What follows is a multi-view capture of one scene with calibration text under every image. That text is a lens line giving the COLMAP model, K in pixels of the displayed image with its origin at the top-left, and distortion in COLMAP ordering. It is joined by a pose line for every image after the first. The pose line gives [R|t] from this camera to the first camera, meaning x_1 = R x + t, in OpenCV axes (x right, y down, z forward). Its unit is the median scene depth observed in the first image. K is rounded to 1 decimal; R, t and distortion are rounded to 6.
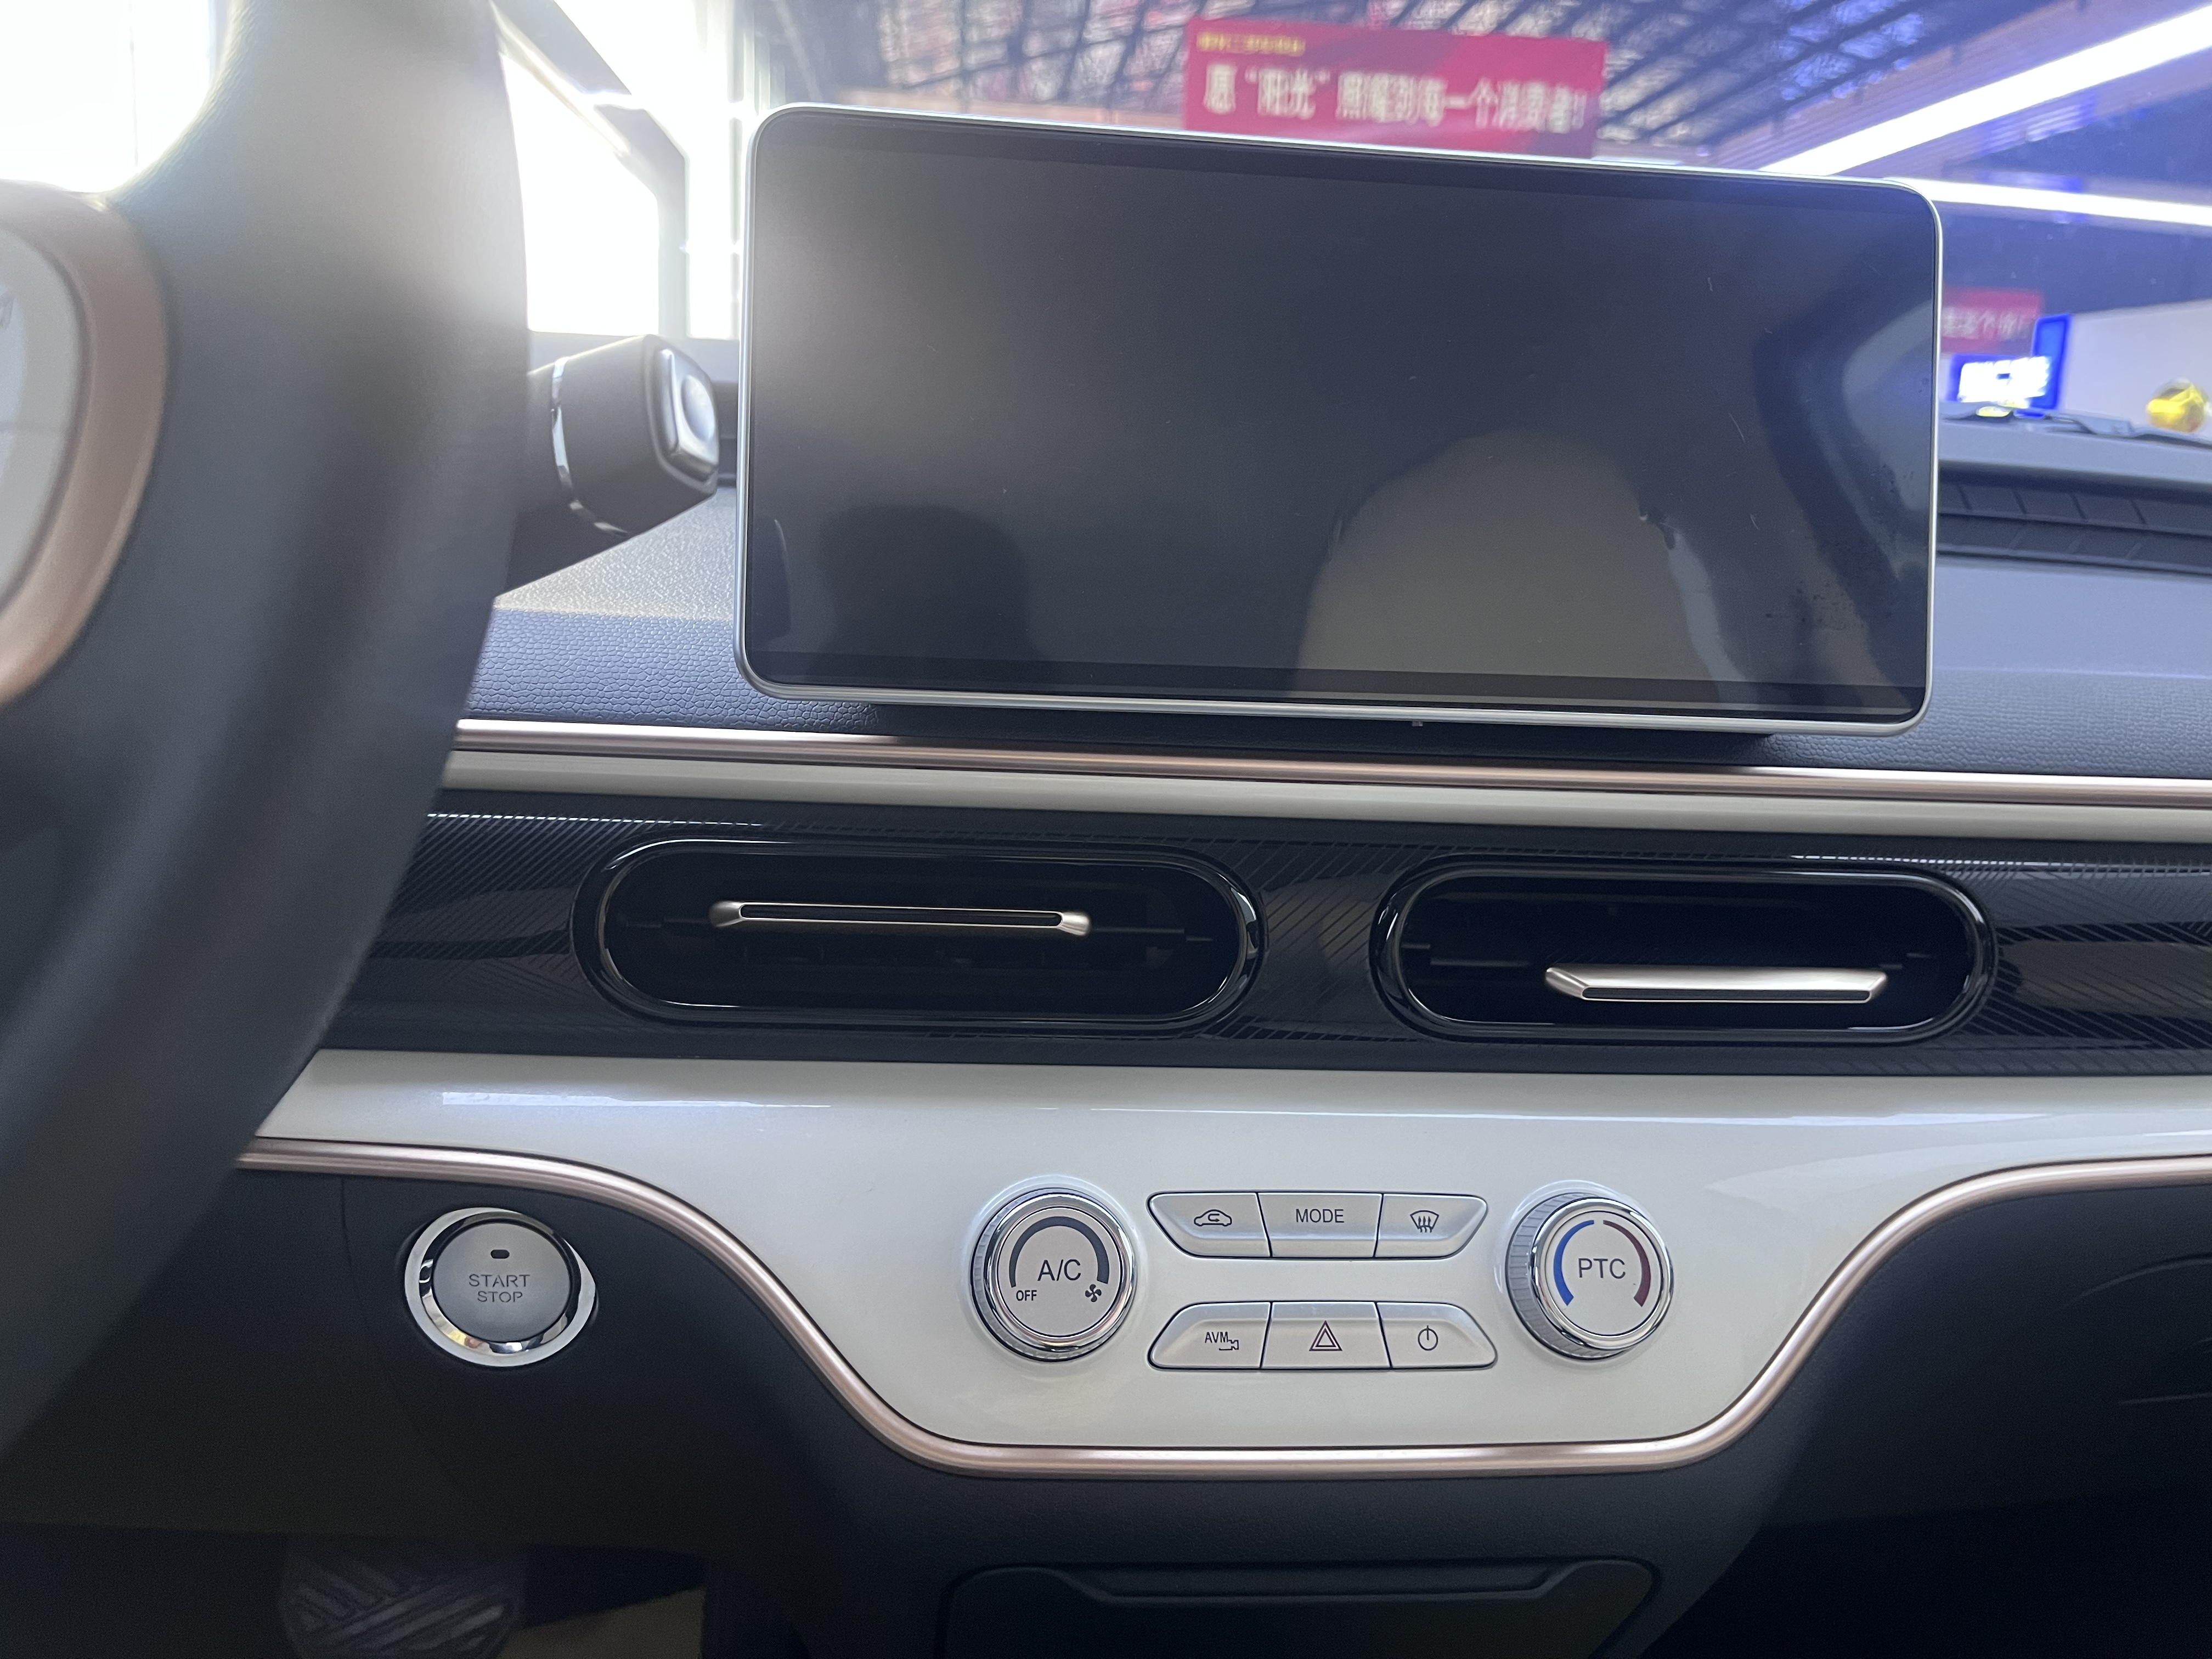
lens RADIAL K [[1703.3, 0, 1086.0], [0, 1703.3, 819.3], [0, 0, 1]] dist [0.034850, -0.068848]
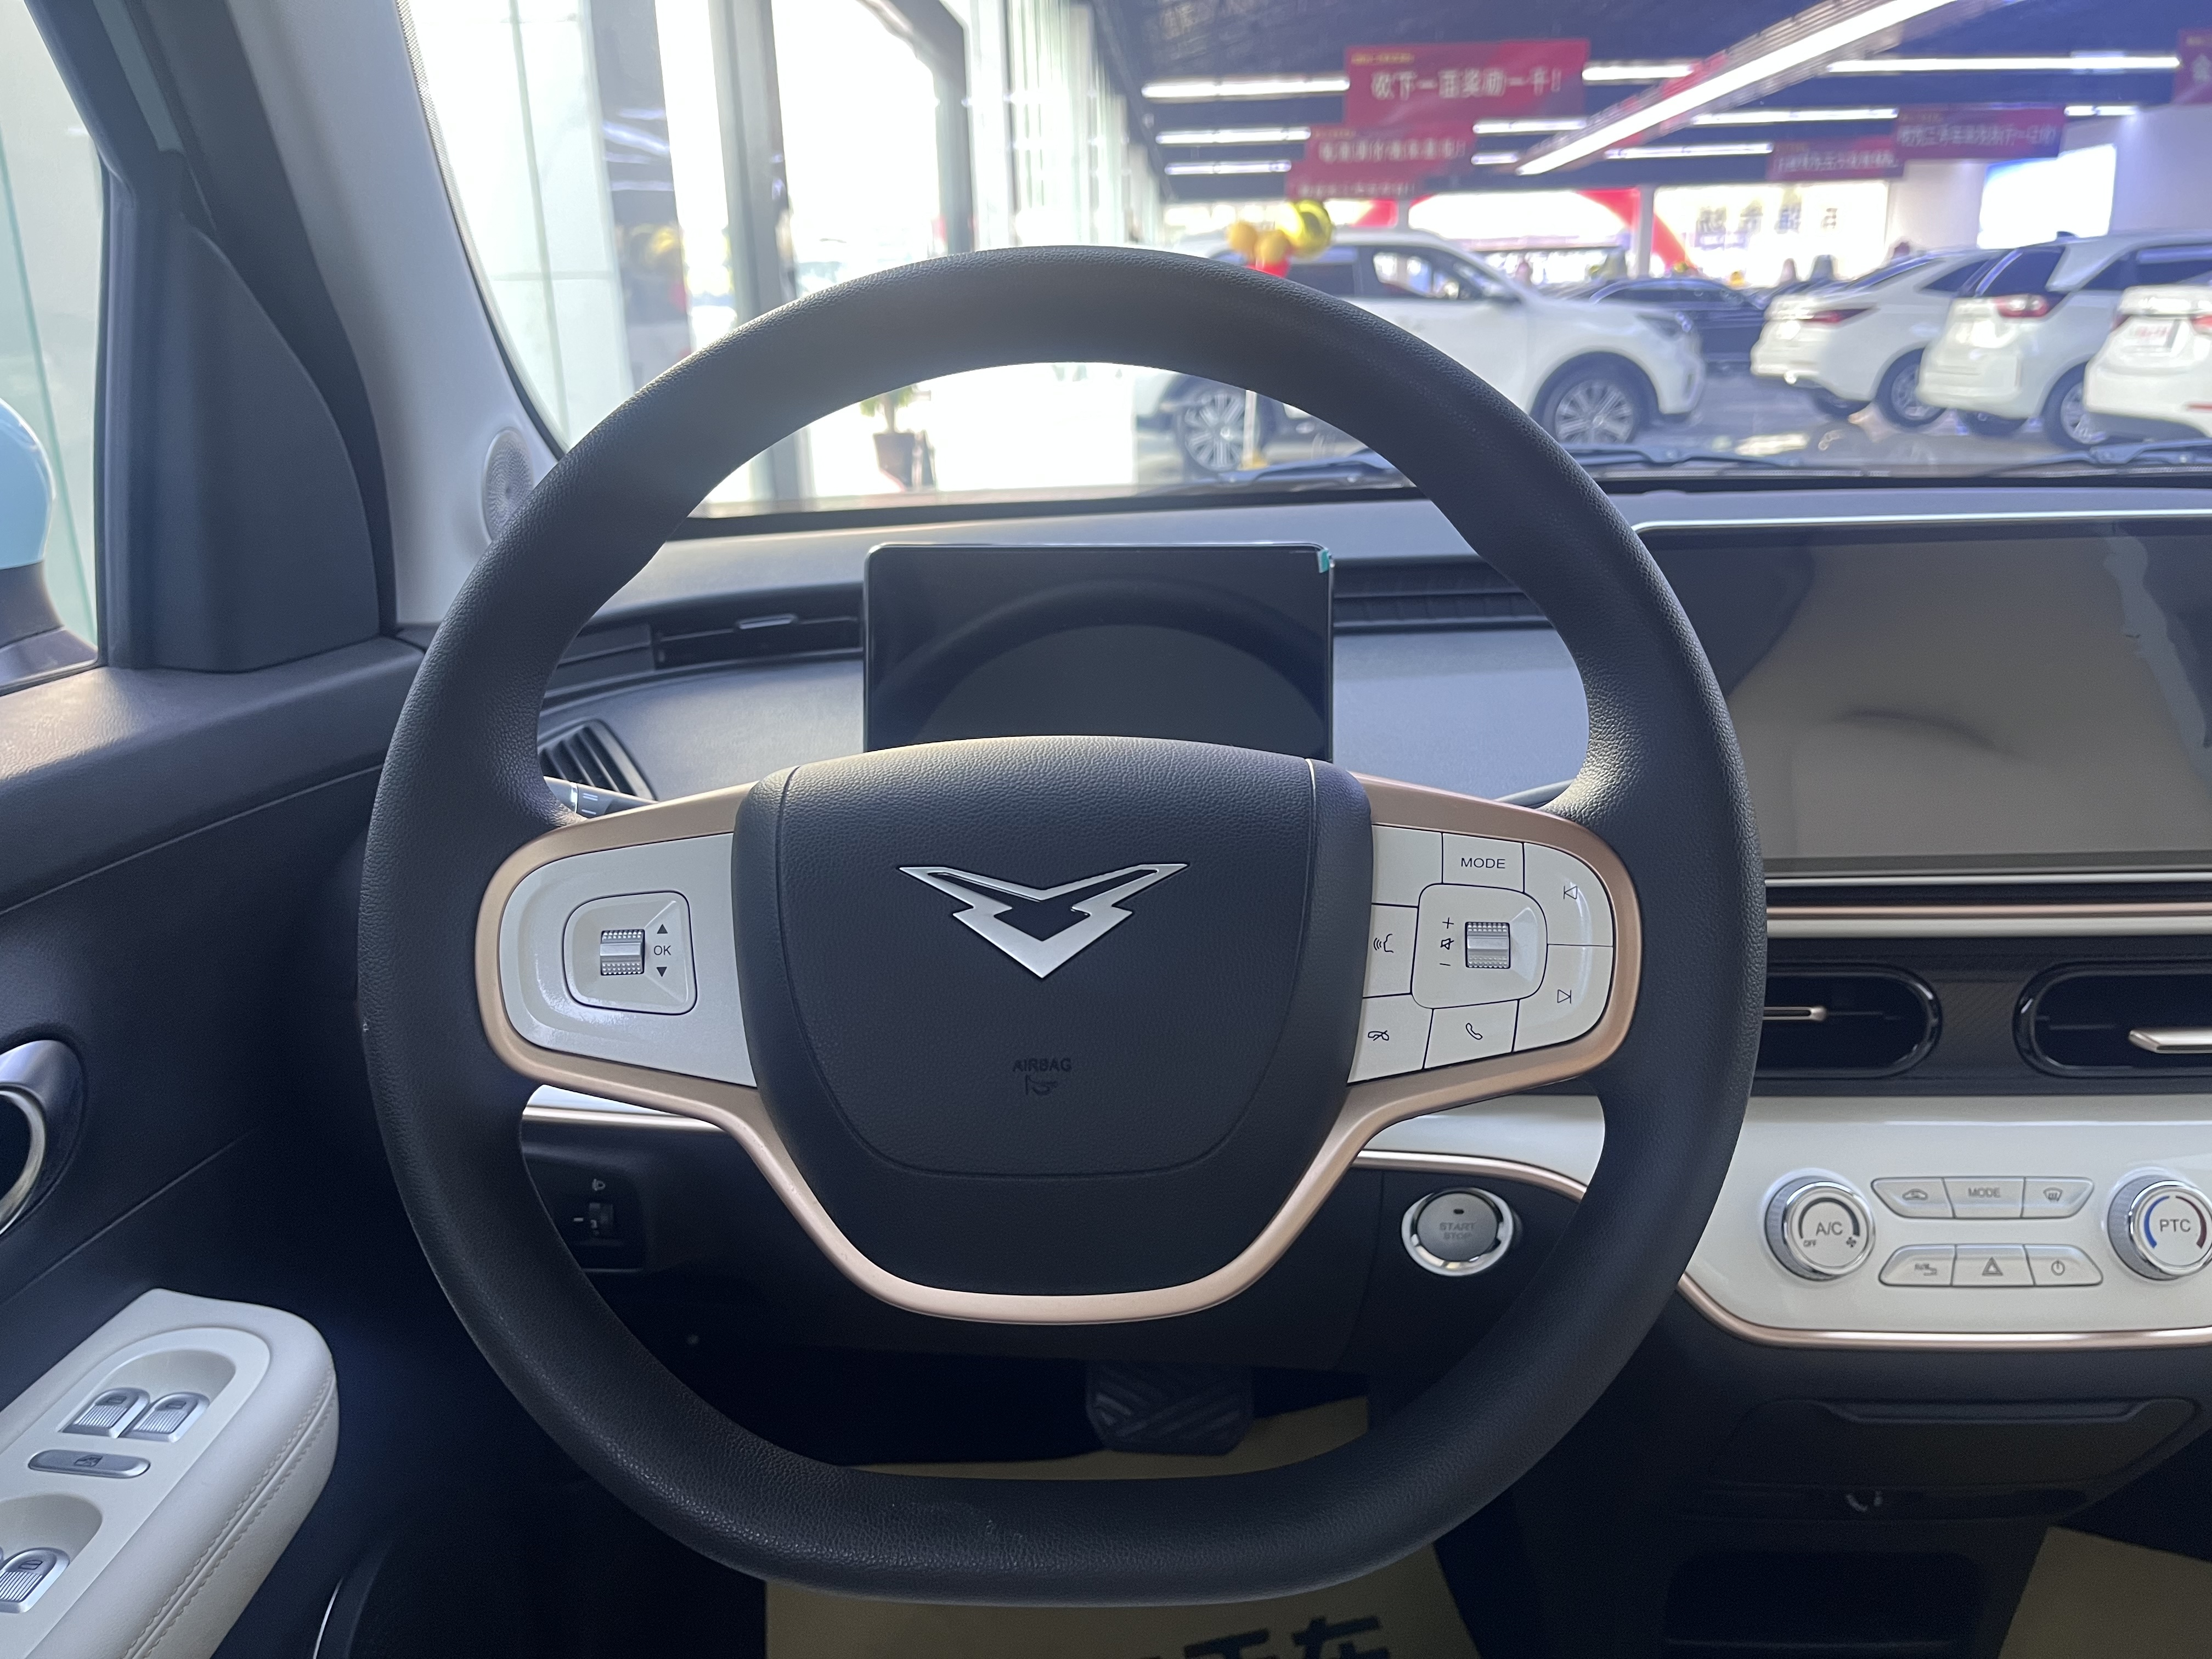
lens RADIAL K [[1703.3, 0, 1095.0], [0, 1703.3, 835.5], [0, 0, 1]] dist [0.034850, -0.068848]
pose [[0.987886, -0.028899, -0.152466, -0.432986], [0.044551, 0.993963, 0.100265, -0.298309], [0.148648, -0.105843, 0.983210, -0.664540]]
